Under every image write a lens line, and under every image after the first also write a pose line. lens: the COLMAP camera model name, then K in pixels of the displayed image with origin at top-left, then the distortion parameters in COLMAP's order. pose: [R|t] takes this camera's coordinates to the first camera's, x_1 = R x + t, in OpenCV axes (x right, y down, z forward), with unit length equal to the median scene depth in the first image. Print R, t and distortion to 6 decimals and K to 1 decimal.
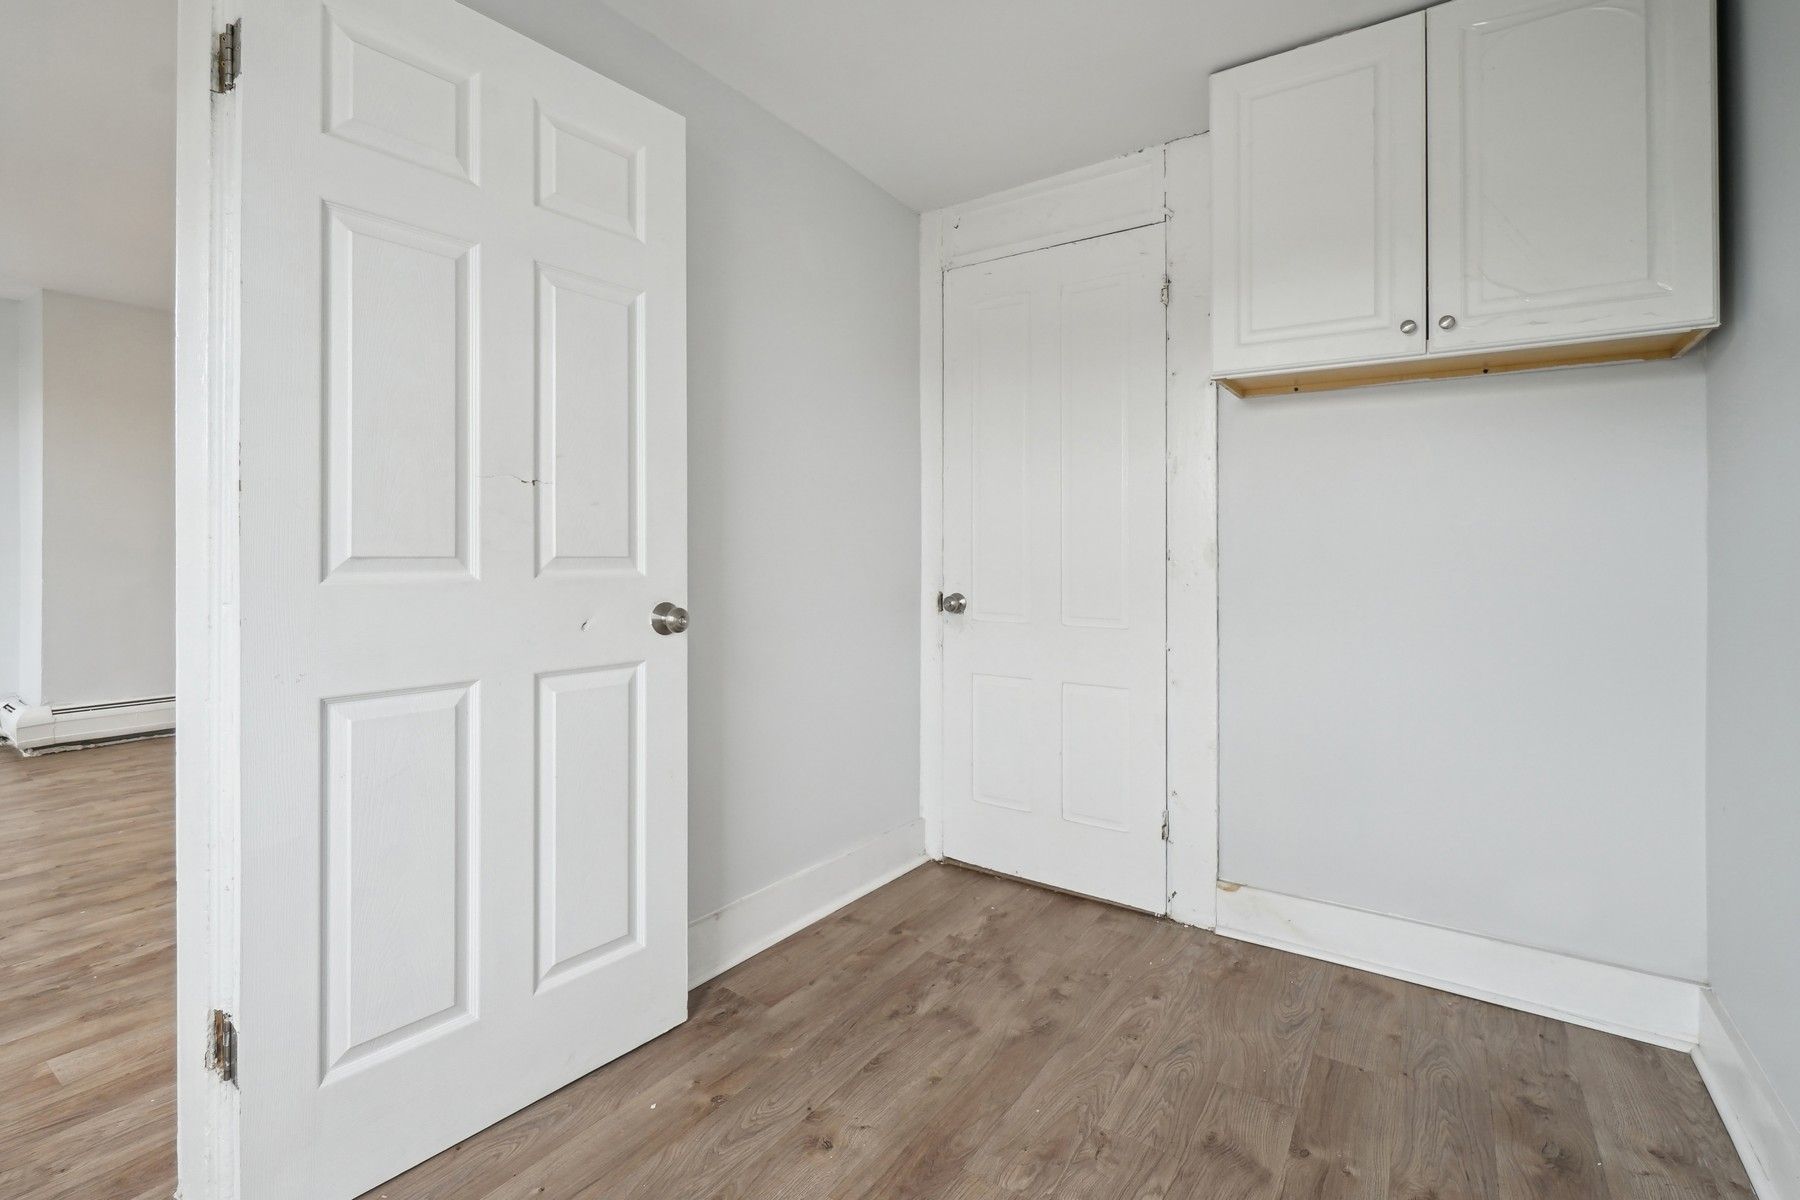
lens RADIAL K [[804.1, 0, 866.0], [0, 804.1, 545.8], [0, 0, 1]] dist [-0.004215, 0.000238]
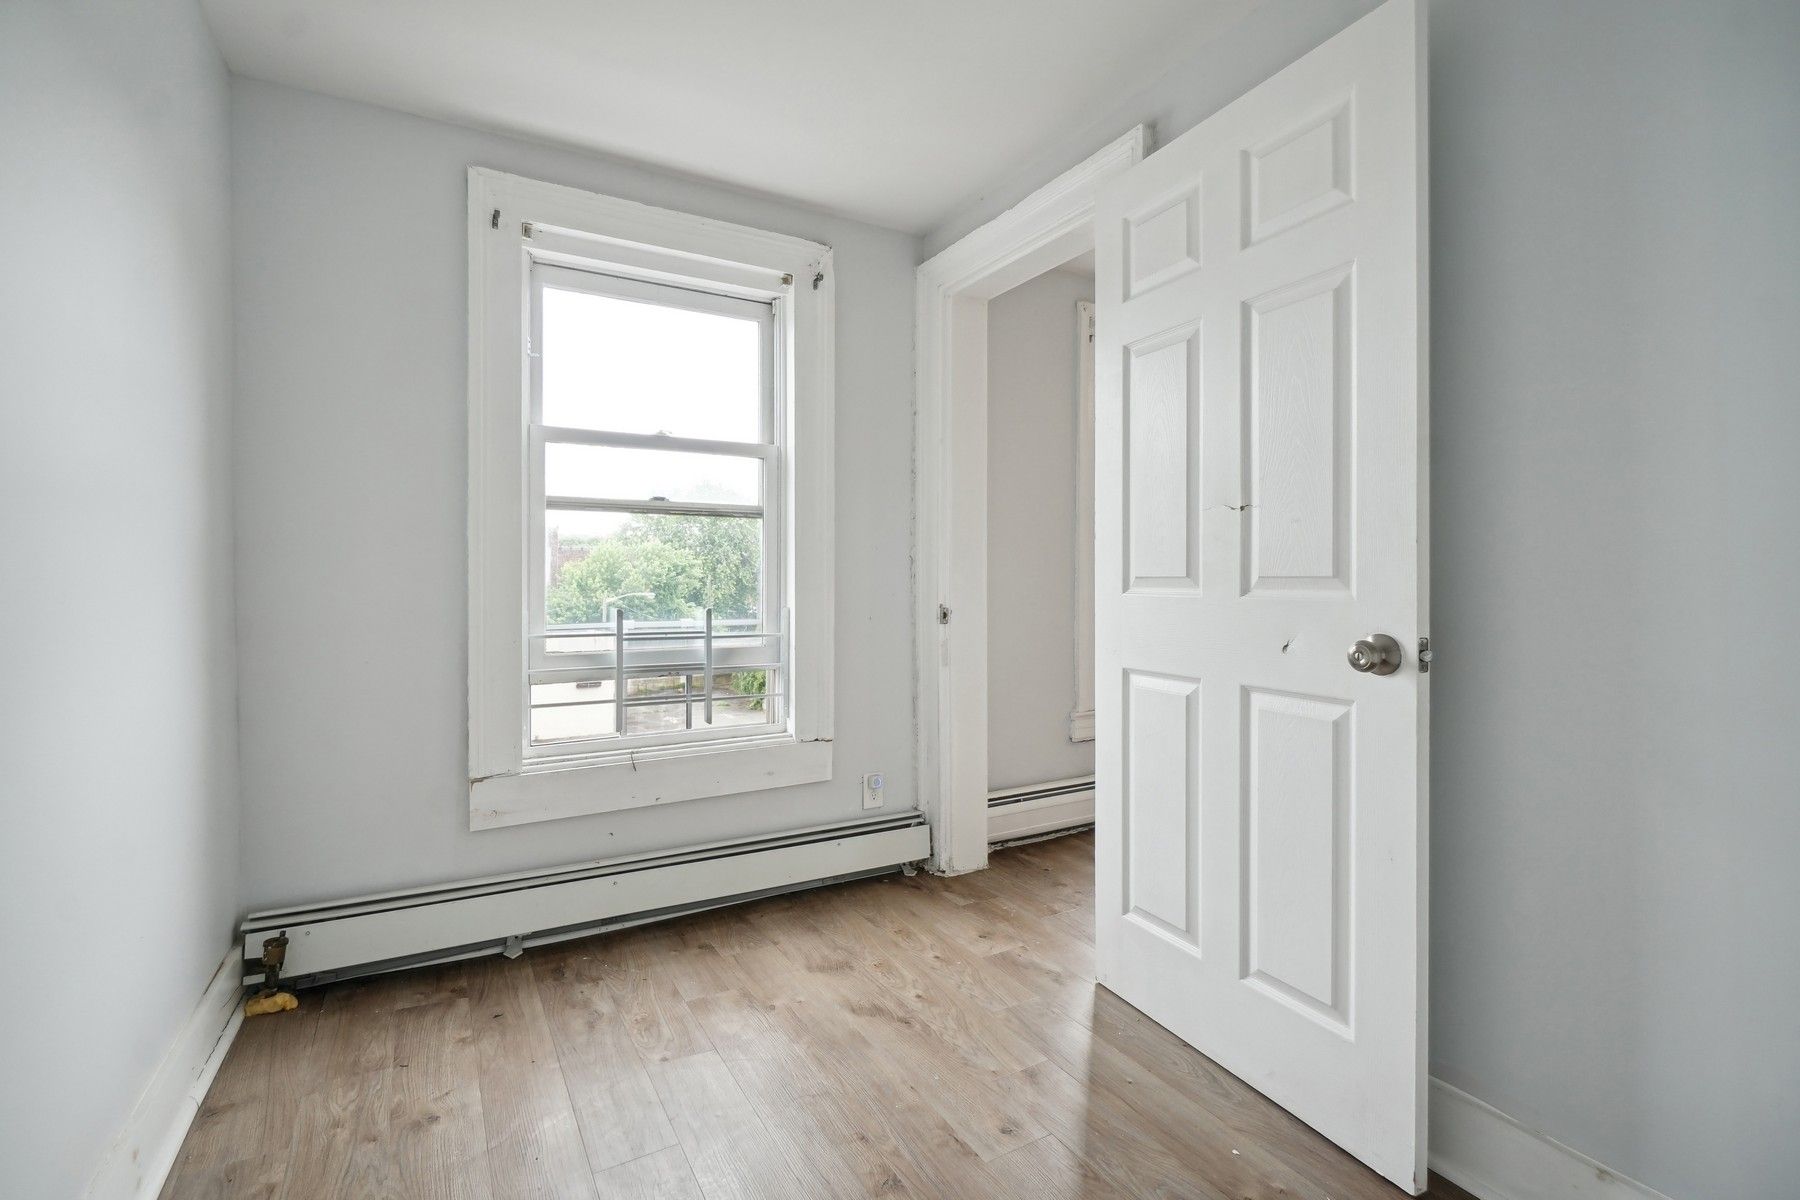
lens RADIAL K [[804.1, 0, 912.3], [0, 804.1, 595.2], [0, 0, 1]] dist [-0.004215, 0.000238]
pose [[-0.393431, 0.019200, -0.919154, 0.735944], [0.011942, 0.999804, 0.015773, 0.016148], [0.919277, -0.004771, -0.393583, 1.005371]]
